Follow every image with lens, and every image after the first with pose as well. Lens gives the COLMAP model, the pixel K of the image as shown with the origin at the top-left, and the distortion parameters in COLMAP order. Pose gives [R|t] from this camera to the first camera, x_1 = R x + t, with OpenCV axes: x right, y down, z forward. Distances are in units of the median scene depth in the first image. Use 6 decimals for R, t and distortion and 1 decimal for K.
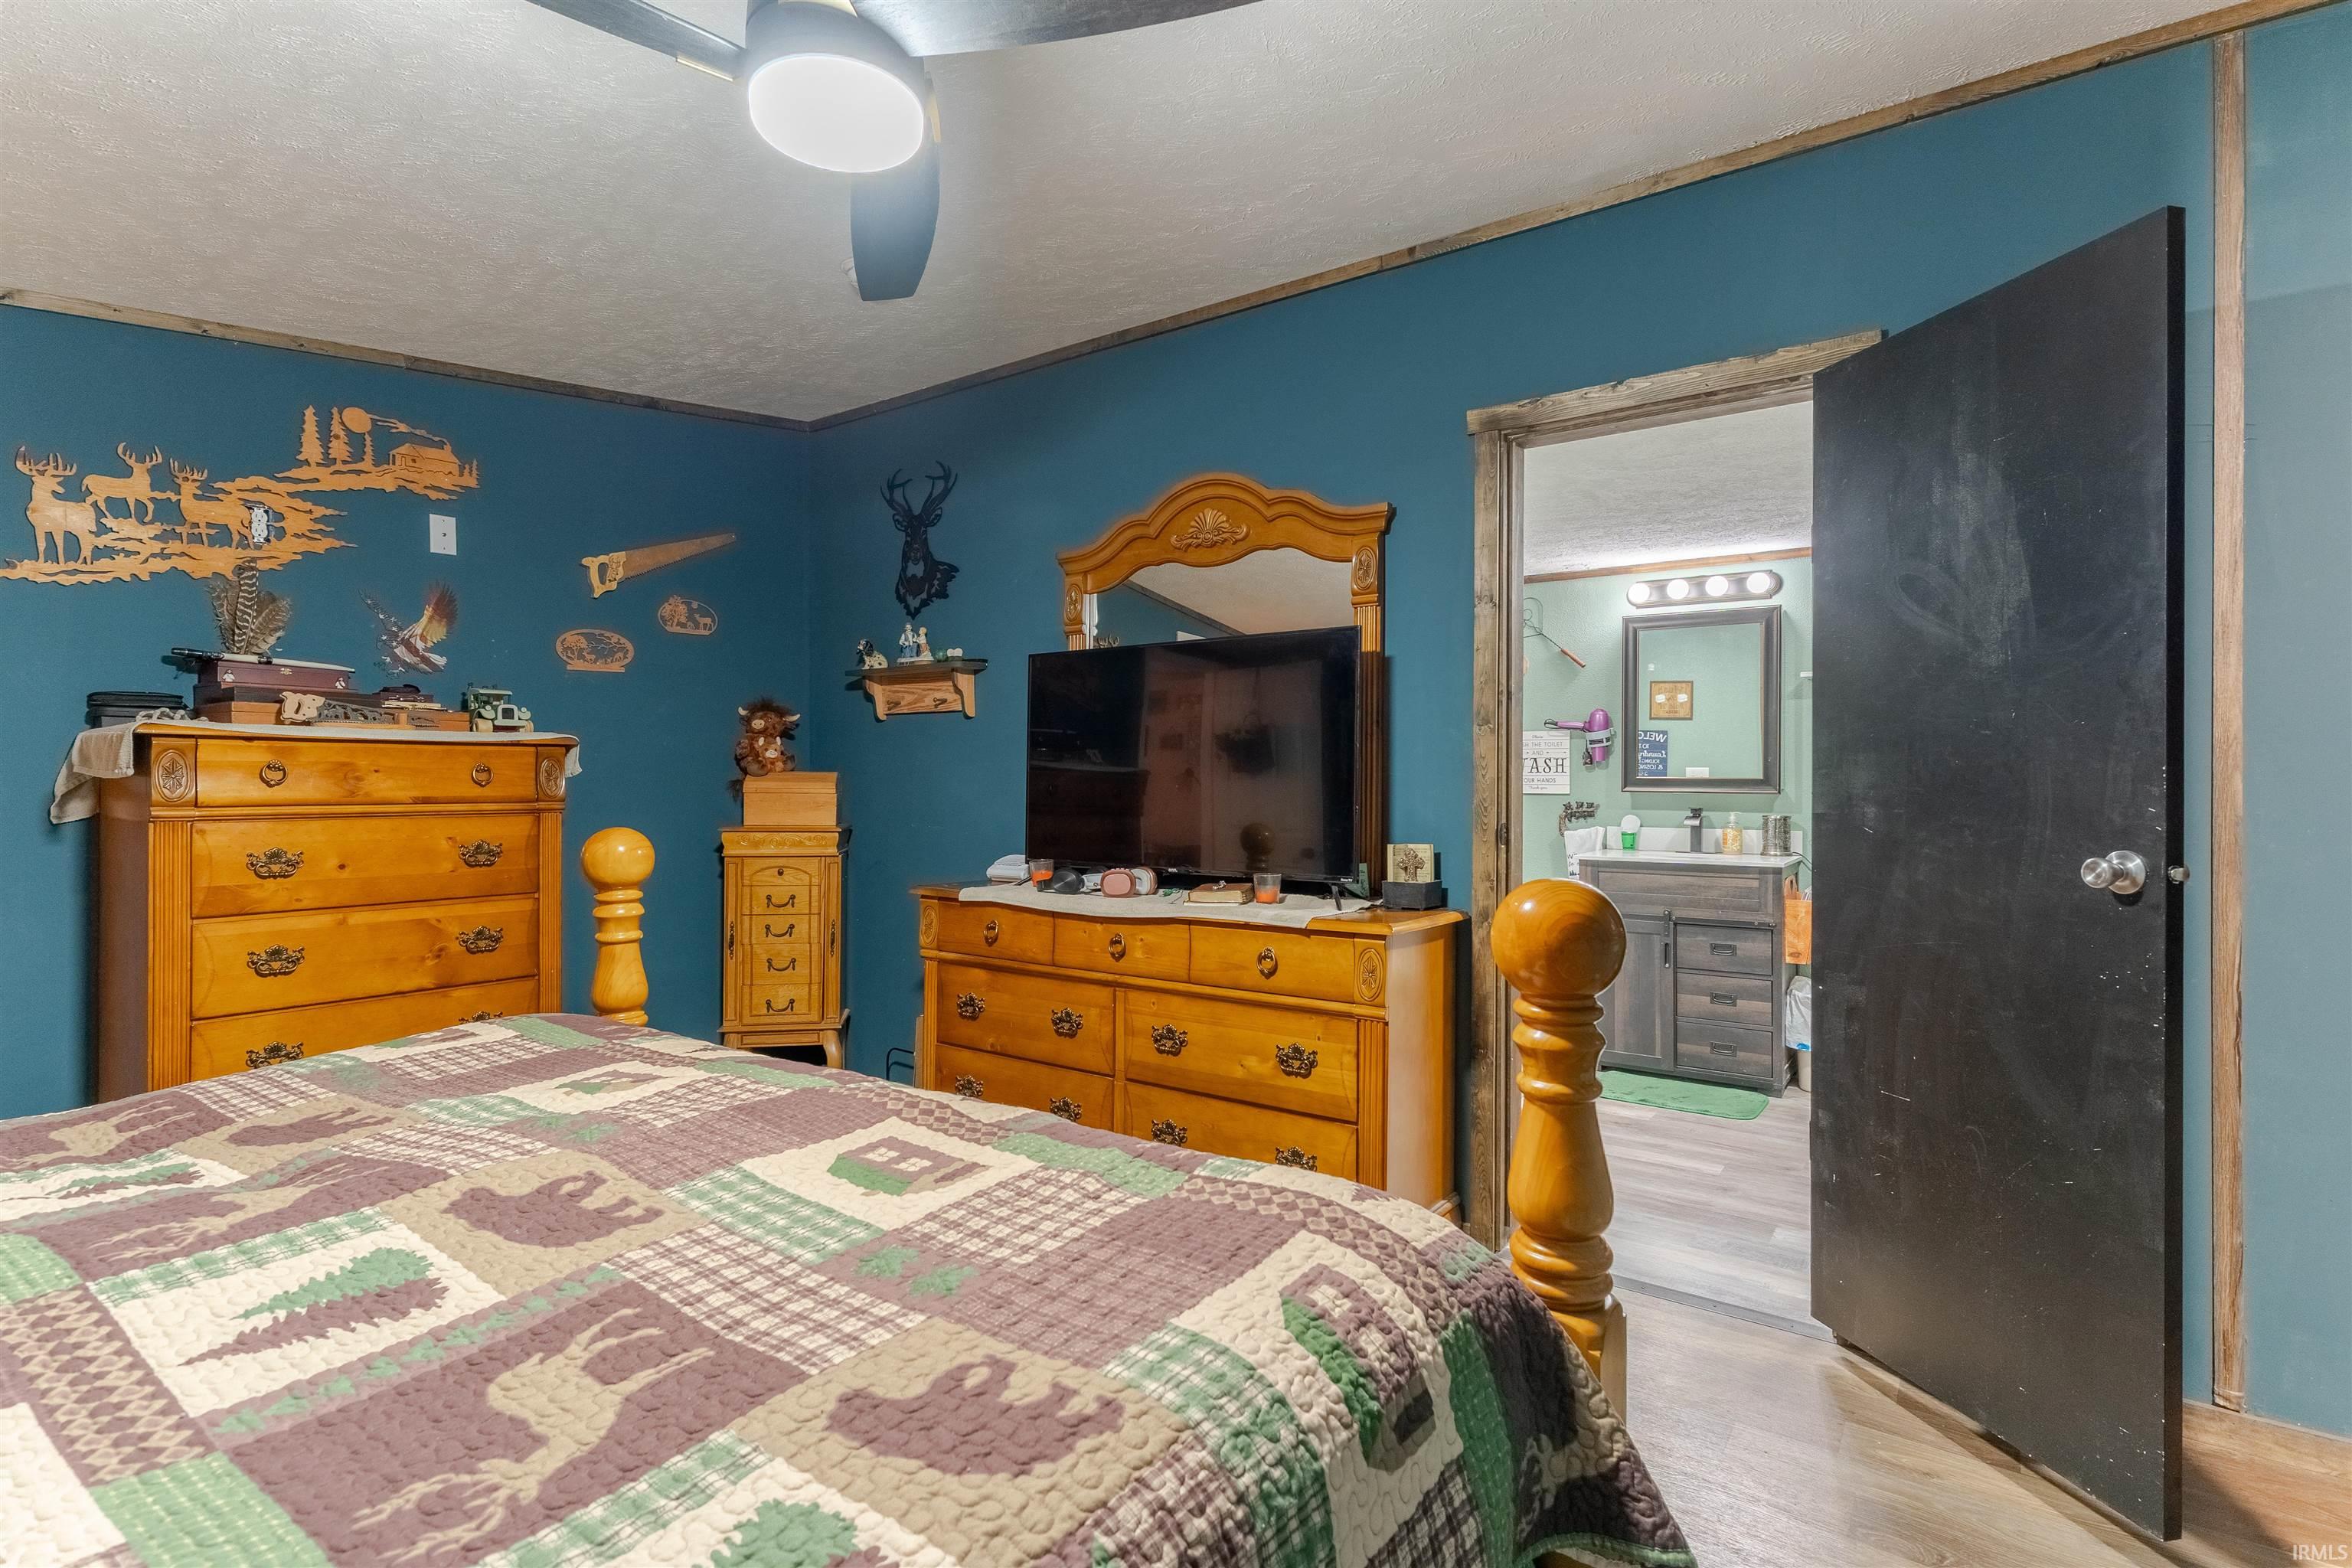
lens RADIAL K [[1141.6, 0, 1173.4], [0, 1141.6, 772.3], [0, 0, 1]] dist [0.002612, 0.001872]
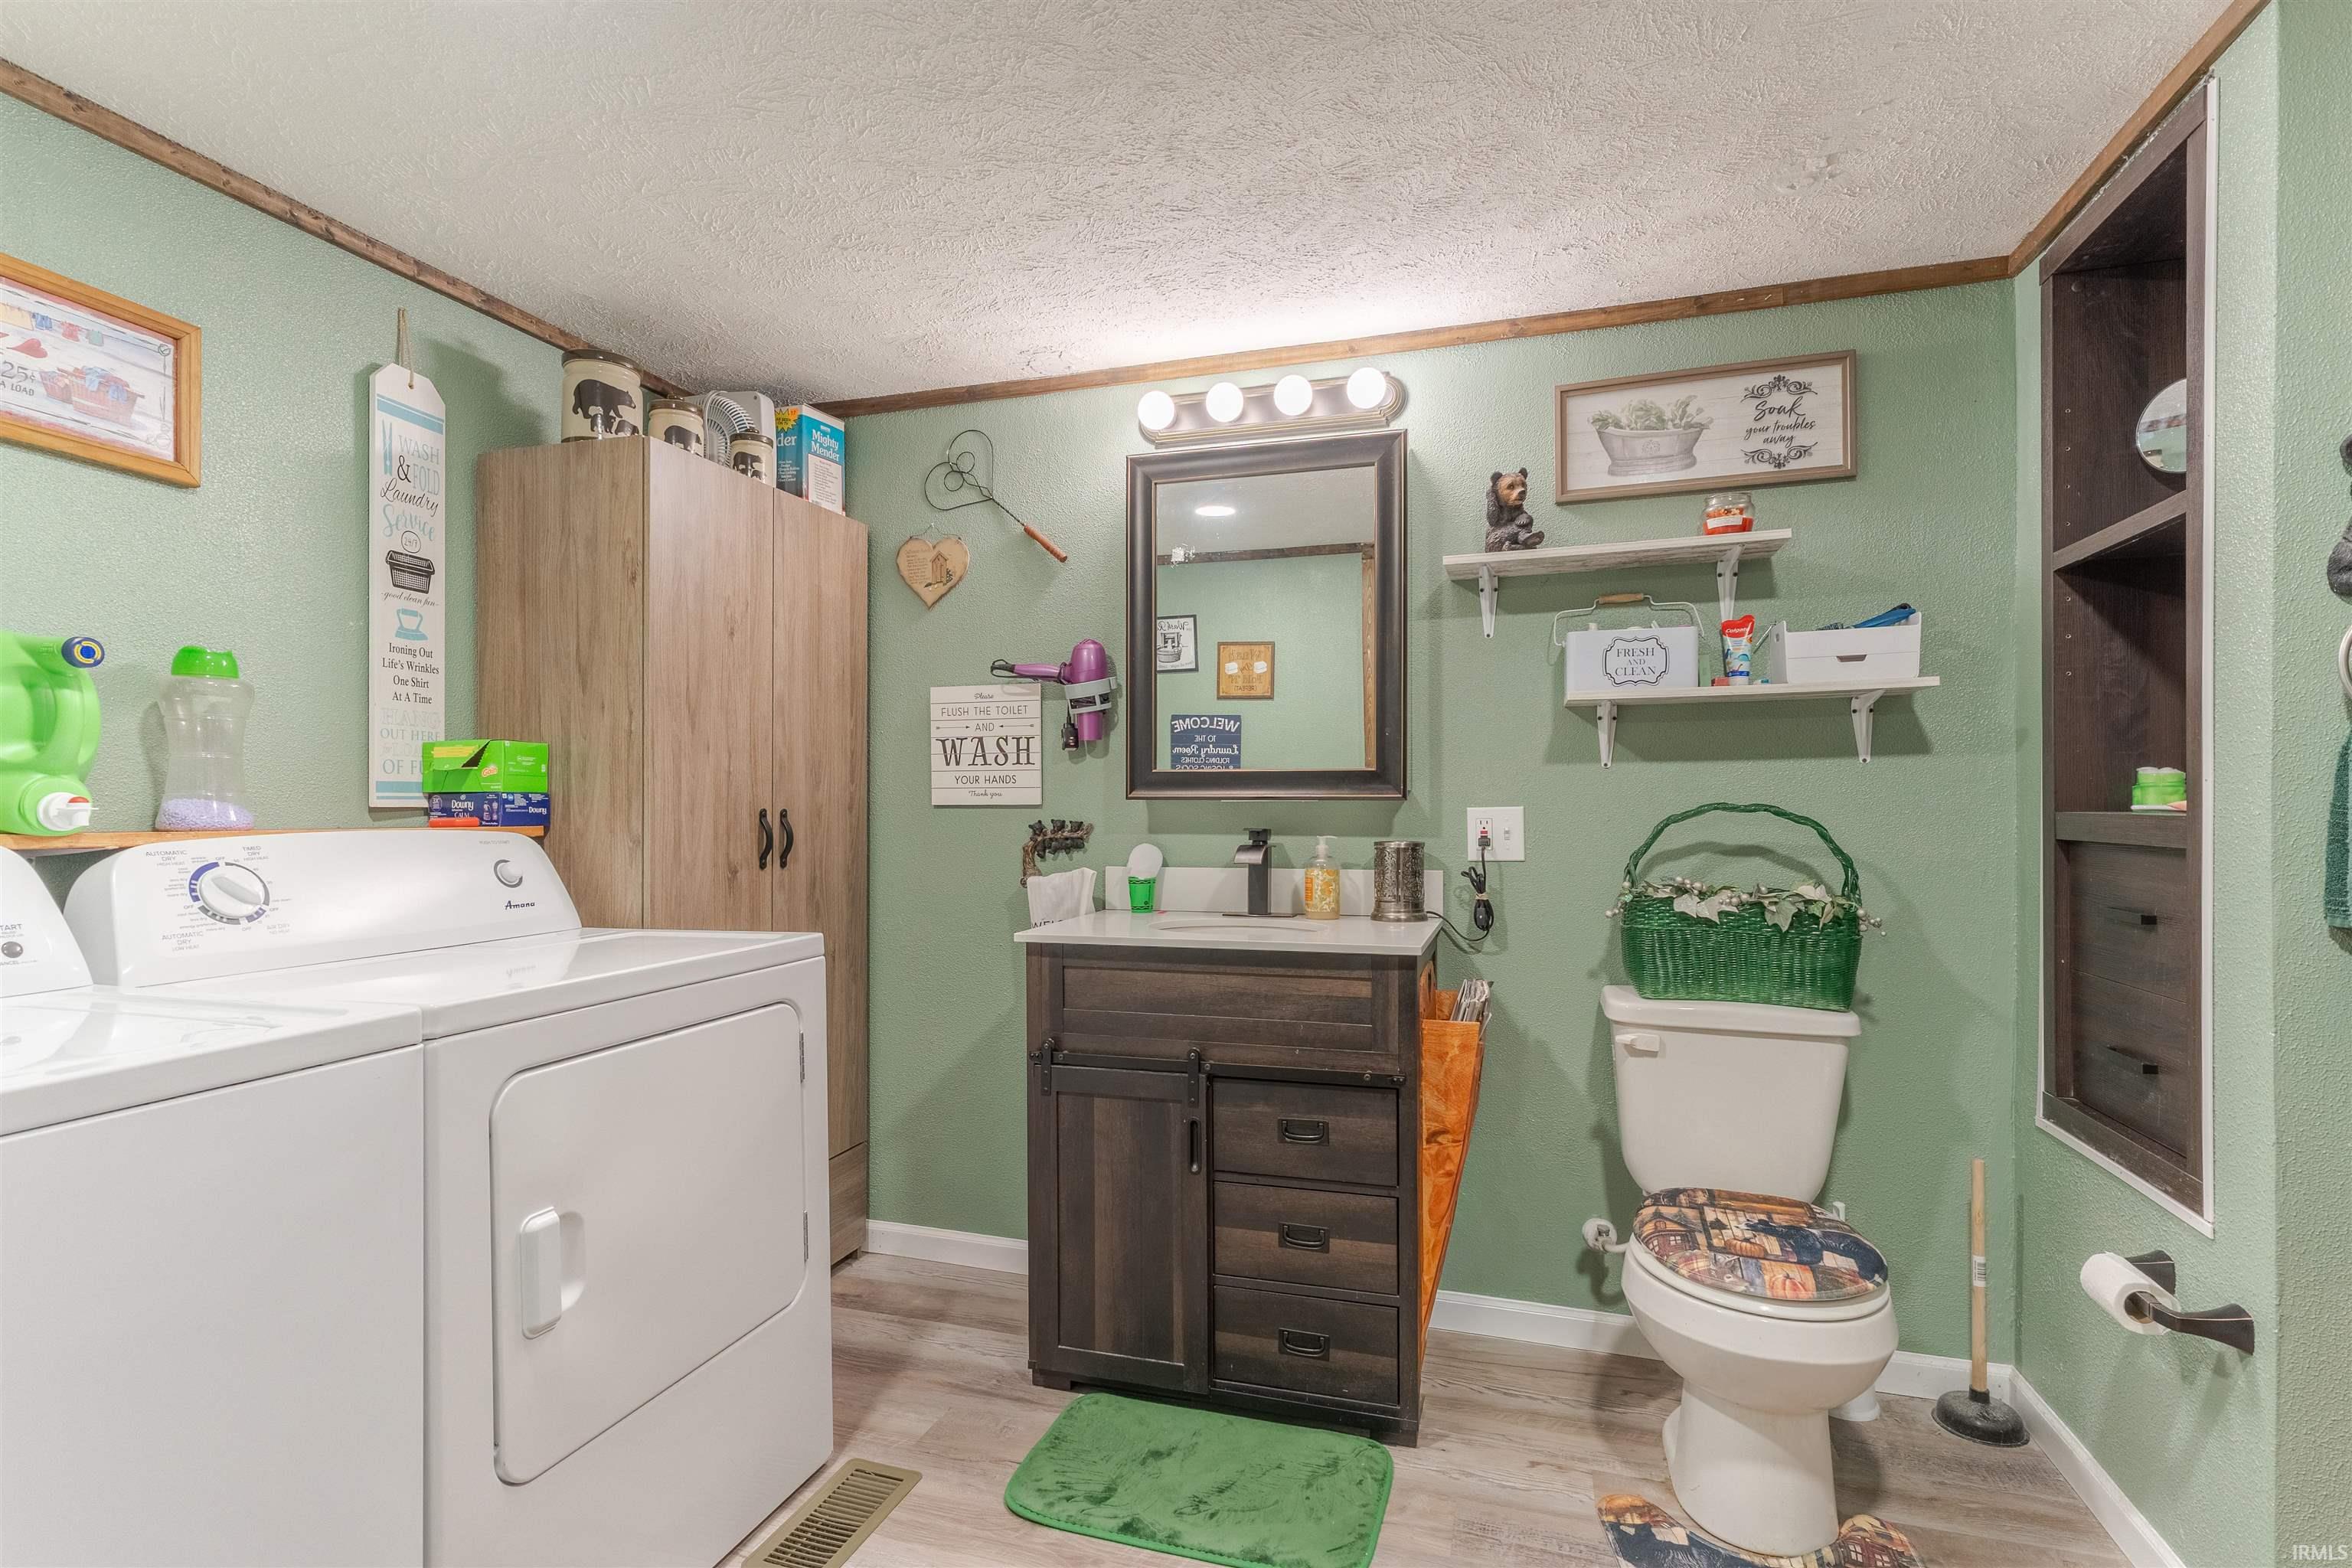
lens RADIAL K [[1141.6, 0, 1175.0], [0, 1141.6, 797.8], [0, 0, 1]] dist [0.002612, 0.001872]
pose [[0.949595, -0.004900, 0.313441, 0.288950], [0.003868, 0.999985, 0.003913, 0.016529], [-0.313455, -0.002503, 0.949600, 0.579804]]
